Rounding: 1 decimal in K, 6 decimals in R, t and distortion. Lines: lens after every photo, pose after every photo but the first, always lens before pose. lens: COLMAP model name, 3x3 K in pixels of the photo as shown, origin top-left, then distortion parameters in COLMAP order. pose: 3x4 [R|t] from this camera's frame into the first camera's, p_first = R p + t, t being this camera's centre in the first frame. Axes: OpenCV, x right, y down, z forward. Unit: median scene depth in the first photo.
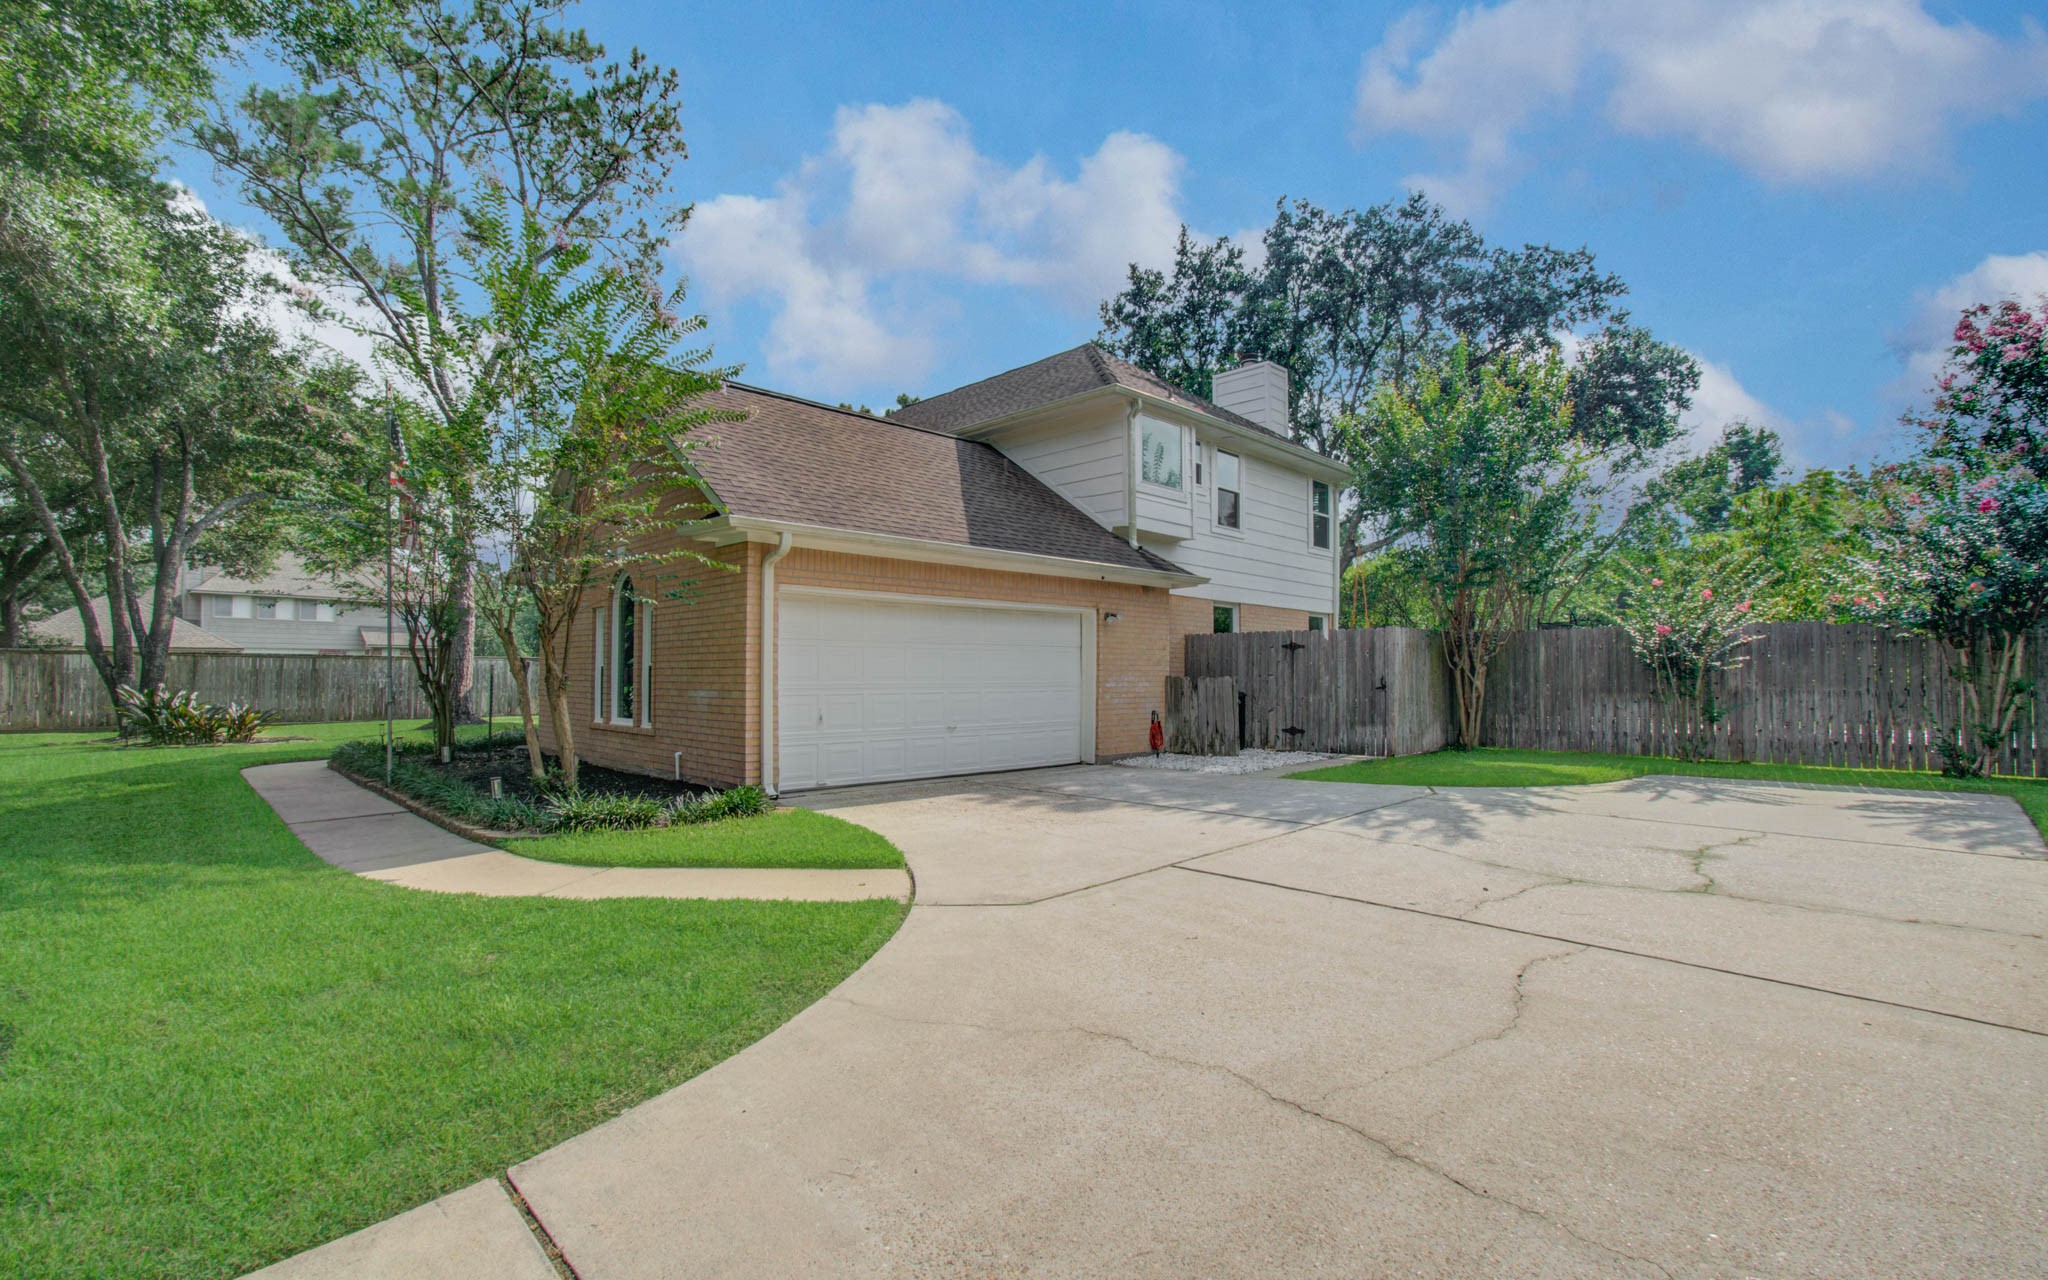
lens RADIAL K [[894.7, 0, 1026.2], [0, 894.7, 637.8], [0, 0, 1]] dist [0.002119, 0.001296]
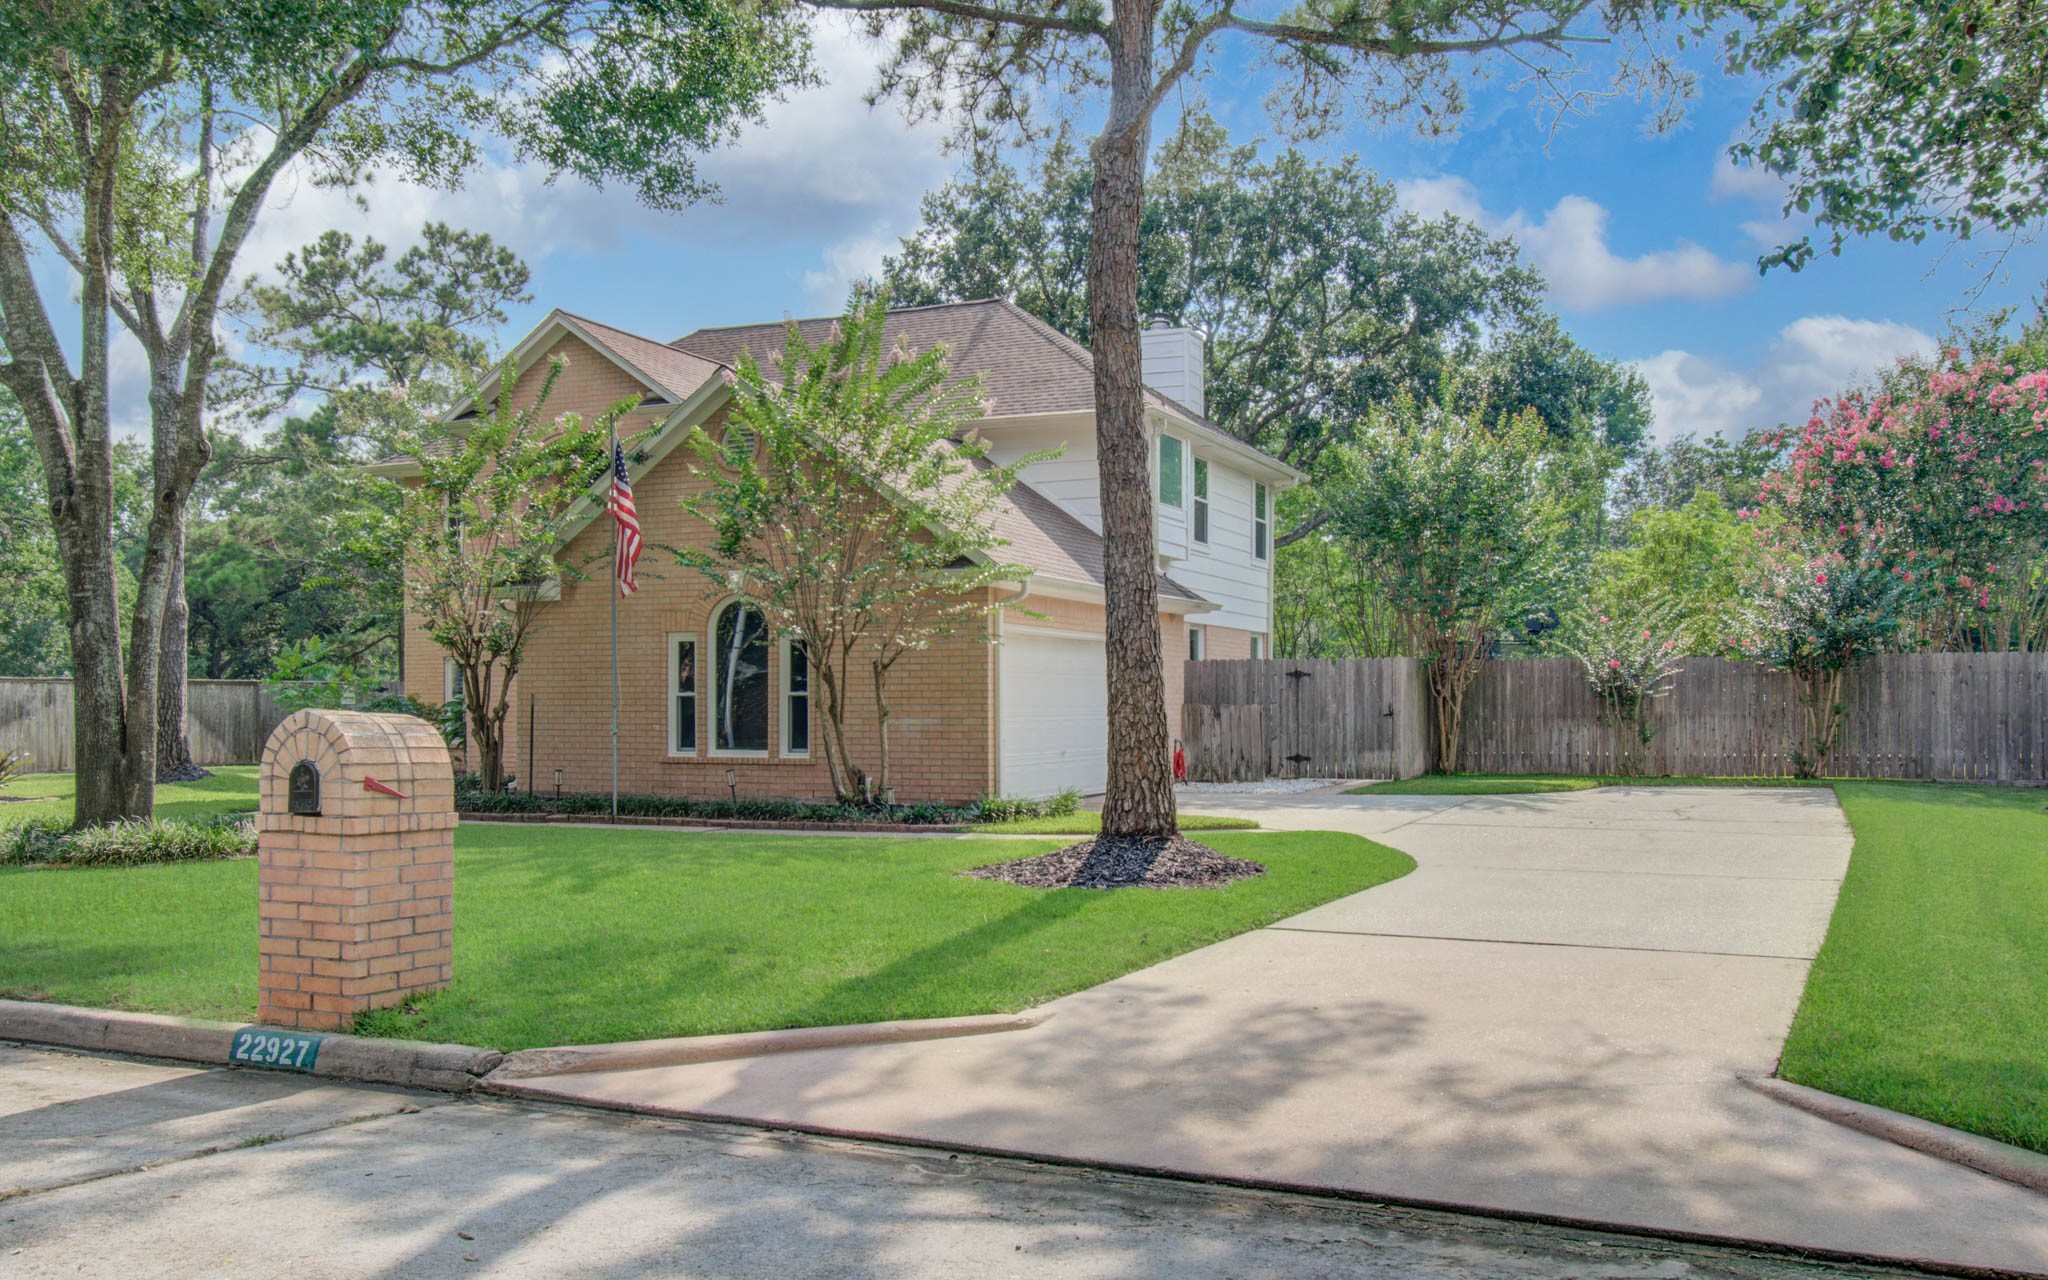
lens RADIAL K [[1723.1, 0, 1022.9], [0, 1723.1, 648.1], [0, 0, 1]] dist [0.008488, -0.007801]
pose [[0.934444, 0.009114, 0.355993, -0.753144], [-0.012012, 0.999910, 0.005930, -0.030447], [-0.355907, -0.009818, 0.934470, -0.770243]]
